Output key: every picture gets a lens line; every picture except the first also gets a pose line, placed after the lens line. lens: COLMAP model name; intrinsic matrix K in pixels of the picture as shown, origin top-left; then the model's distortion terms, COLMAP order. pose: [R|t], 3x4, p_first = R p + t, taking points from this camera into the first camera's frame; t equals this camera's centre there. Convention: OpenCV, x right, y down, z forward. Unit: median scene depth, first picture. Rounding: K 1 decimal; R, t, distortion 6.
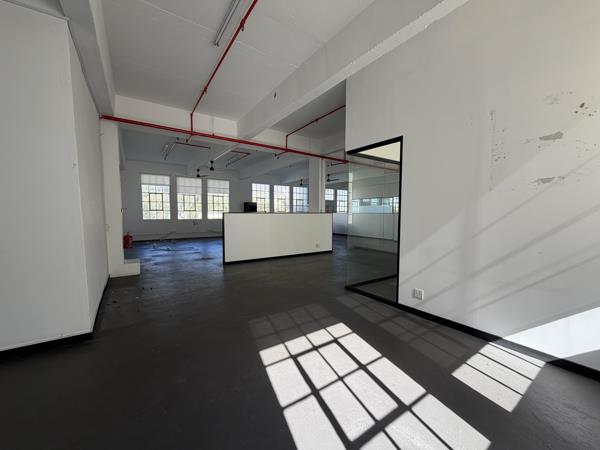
lens RADIAL K [[239.3, 0, 301.9], [0, 239.3, 226.2], [0, 0, 1]] dist [0.000440, -0.000086]
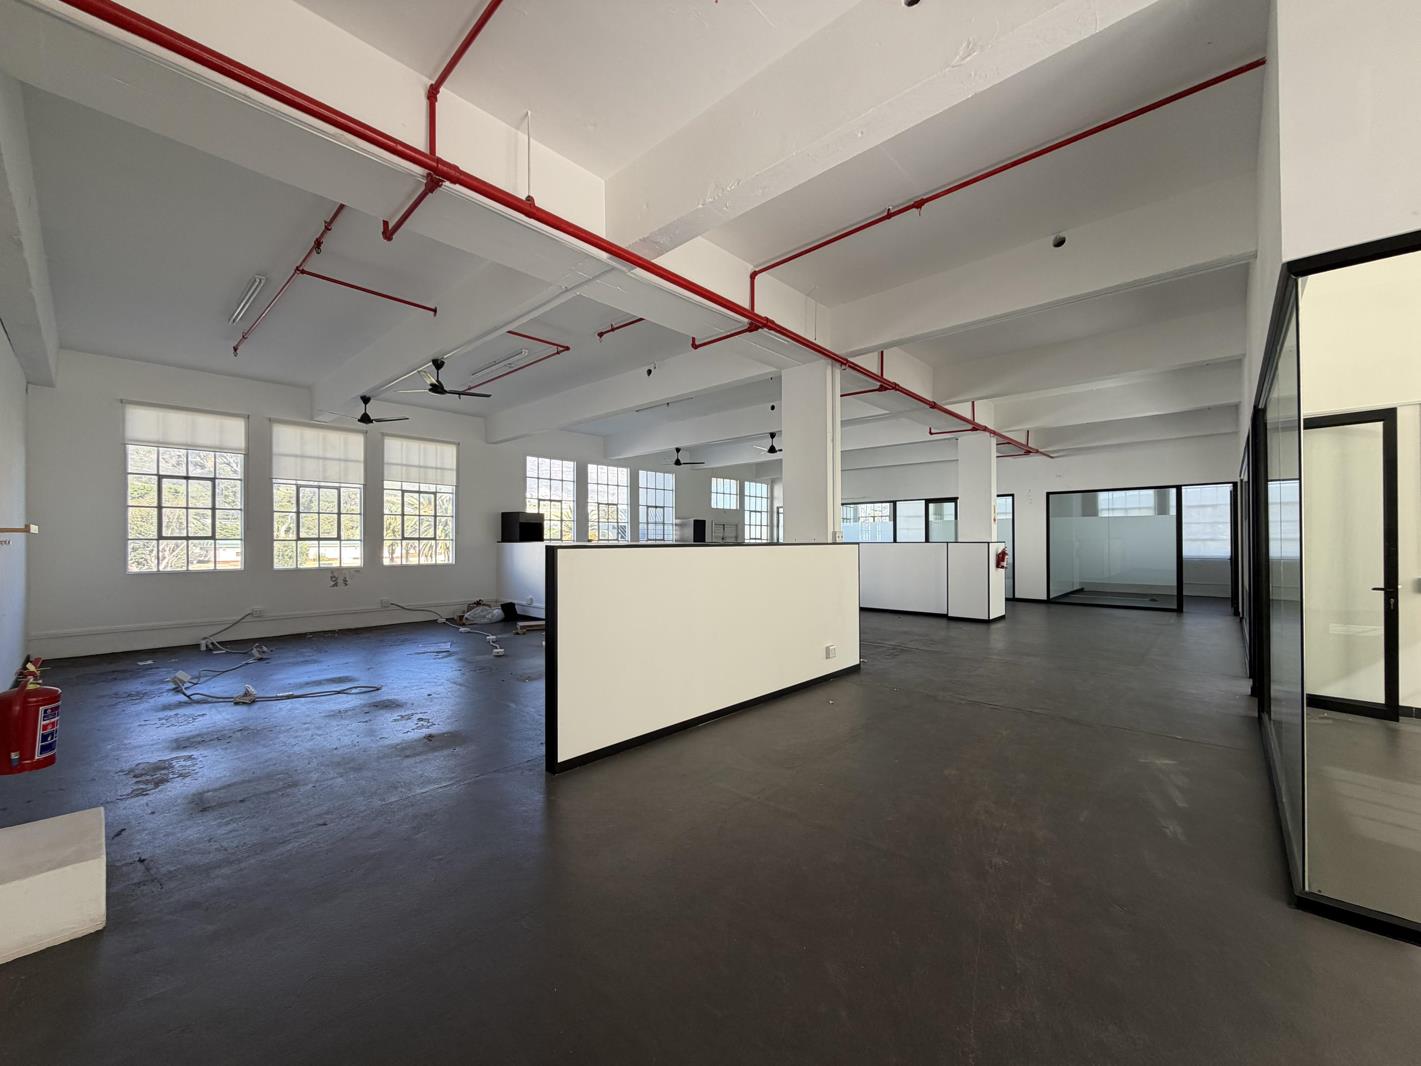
lens RADIAL K [[566.7, 0, 711.8], [0, 566.7, 535.2], [0, 0, 1]] dist [0.000440, -0.000086]
pose [[0.975978, -0.005079, 0.217808, -0.136631], [0.020004, 0.997594, -0.066372, -0.012727], [-0.216947, 0.069135, 0.973732, 0.198084]]
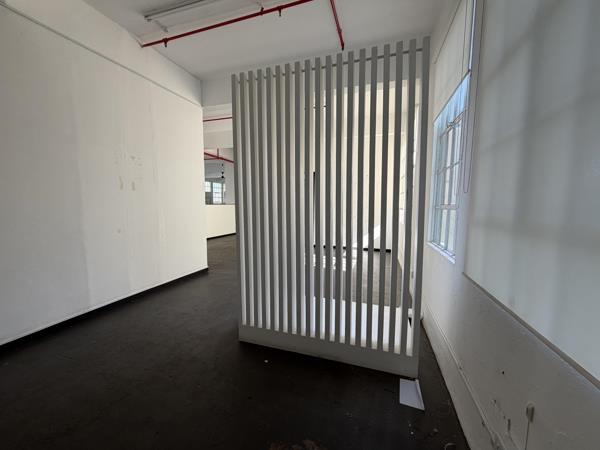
lens RADIAL K [[239.3, 0, 301.3], [0, 239.3, 227.6], [0, 0, 1]] dist [0.000440, -0.000086]
pose [[0.791021, -0.074940, 0.607182, -0.307099], [0.045509, 0.996927, 0.063755, 0.007780], [-0.610094, -0.022799, 0.792001, -0.208421]]
